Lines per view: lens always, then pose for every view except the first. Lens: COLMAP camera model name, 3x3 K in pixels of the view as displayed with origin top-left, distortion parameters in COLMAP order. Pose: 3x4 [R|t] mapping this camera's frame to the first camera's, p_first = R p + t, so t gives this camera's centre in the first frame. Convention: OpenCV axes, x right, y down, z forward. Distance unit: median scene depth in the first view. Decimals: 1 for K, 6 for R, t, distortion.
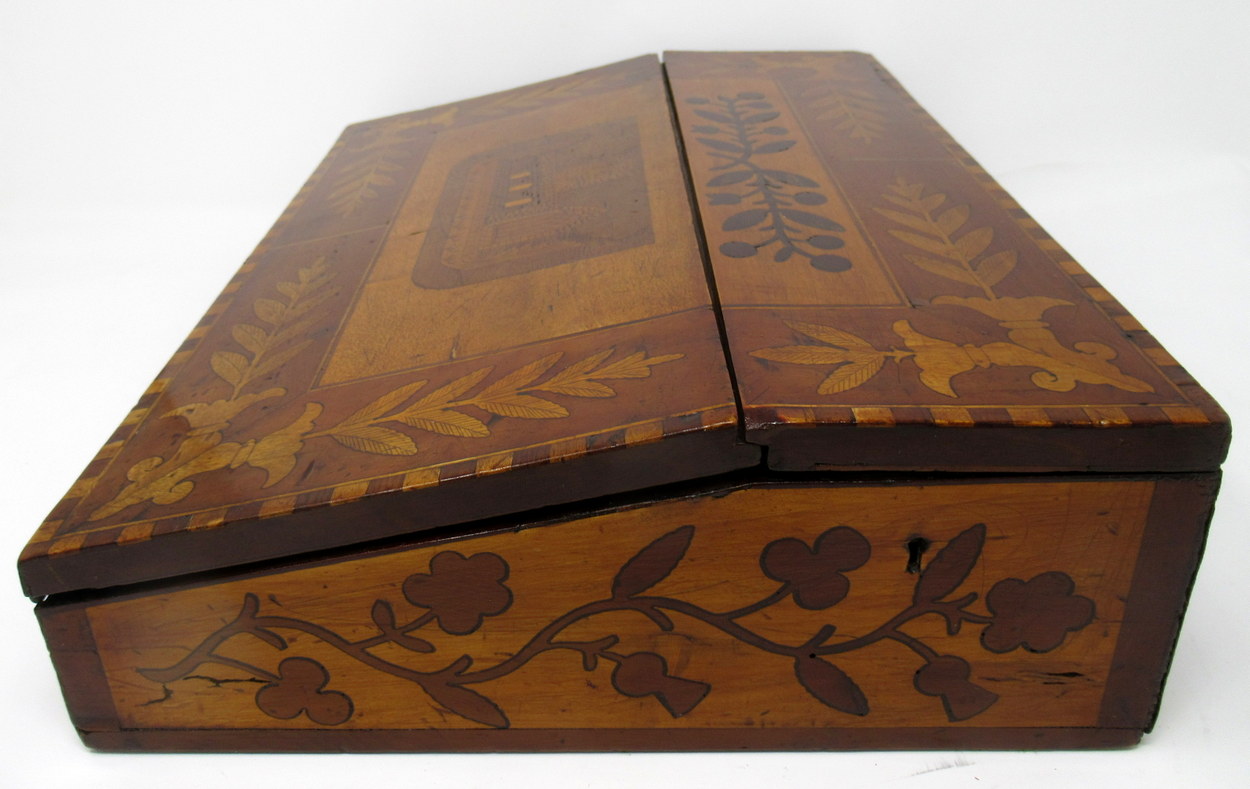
lens RADIAL K [[1010.3, 0, 624.0], [0, 1010.3, 386.8], [0, 0, 1]] dist [0.011118, 0.004291]
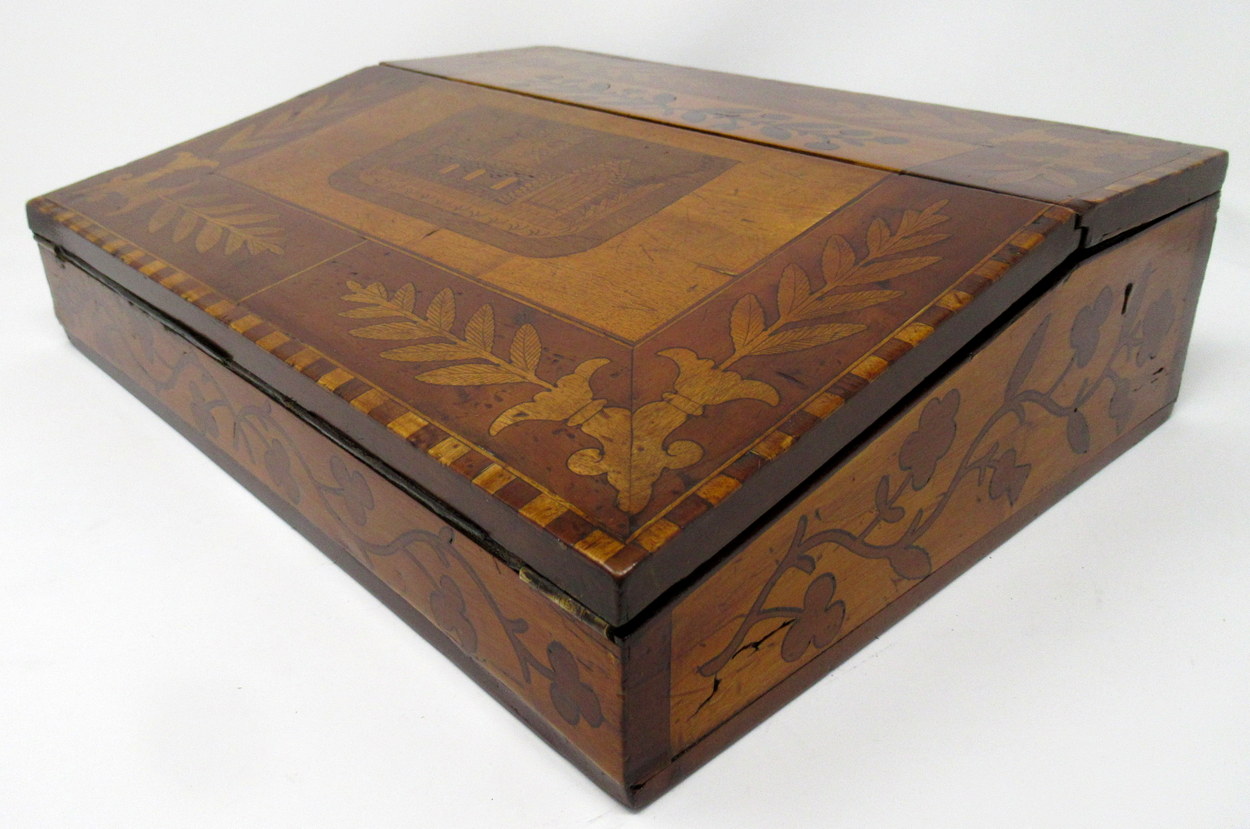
lens RADIAL K [[1004.6, 0, 627.3], [0, 1004.6, 422.1], [0, 0, 1]] dist [-0.005281, -0.000997]
pose [[0.736763, -0.313804, 0.598921, -0.960071], [0.342539, 0.936927, 0.069527, 0.001967], [-0.582964, 0.153929, 0.797784, 0.318240]]
